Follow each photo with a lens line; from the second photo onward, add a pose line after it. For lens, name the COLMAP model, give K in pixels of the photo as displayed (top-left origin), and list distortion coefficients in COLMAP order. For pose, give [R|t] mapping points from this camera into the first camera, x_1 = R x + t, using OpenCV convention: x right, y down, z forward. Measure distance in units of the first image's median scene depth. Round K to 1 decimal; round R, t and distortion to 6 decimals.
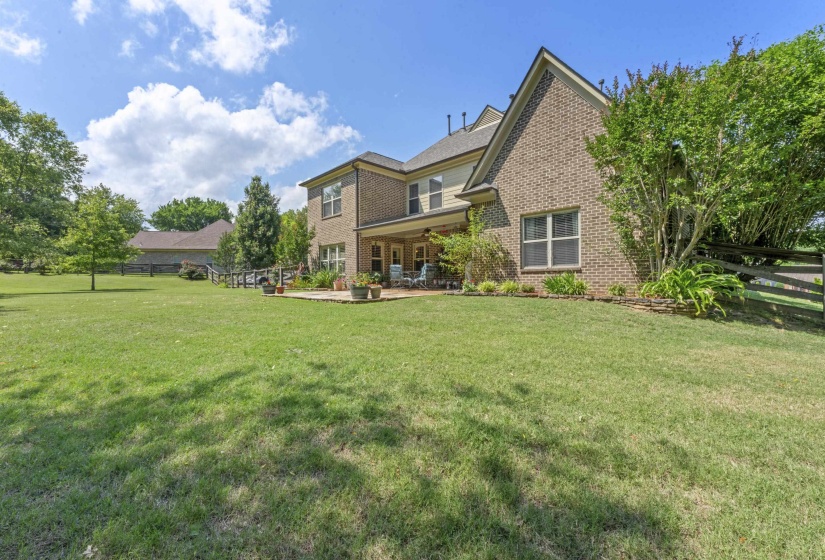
lens RADIAL K [[340.5, 0, 412.5], [0, 340.5, 280.0], [0, 0, 1]] dist [-0.000630, -0.000088]
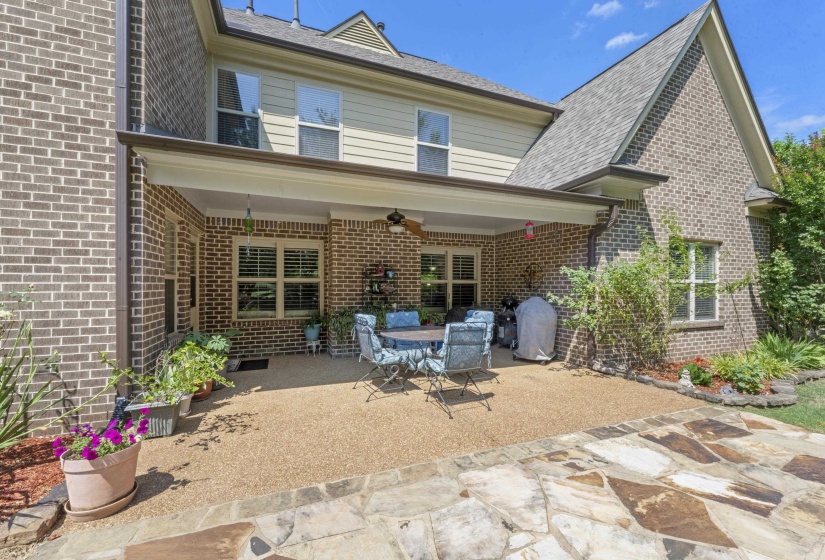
lens RADIAL K [[340.5, 0, 412.5], [0, 340.5, 280.0], [0, 0, 1]] dist [-0.000630, -0.000088]
pose [[0.392401, 0.026581, 0.919410, -0.429460], [-0.010112, 0.999647, -0.024585, -0.093025], [-0.919739, 0.000350, 0.392531, 1.182757]]
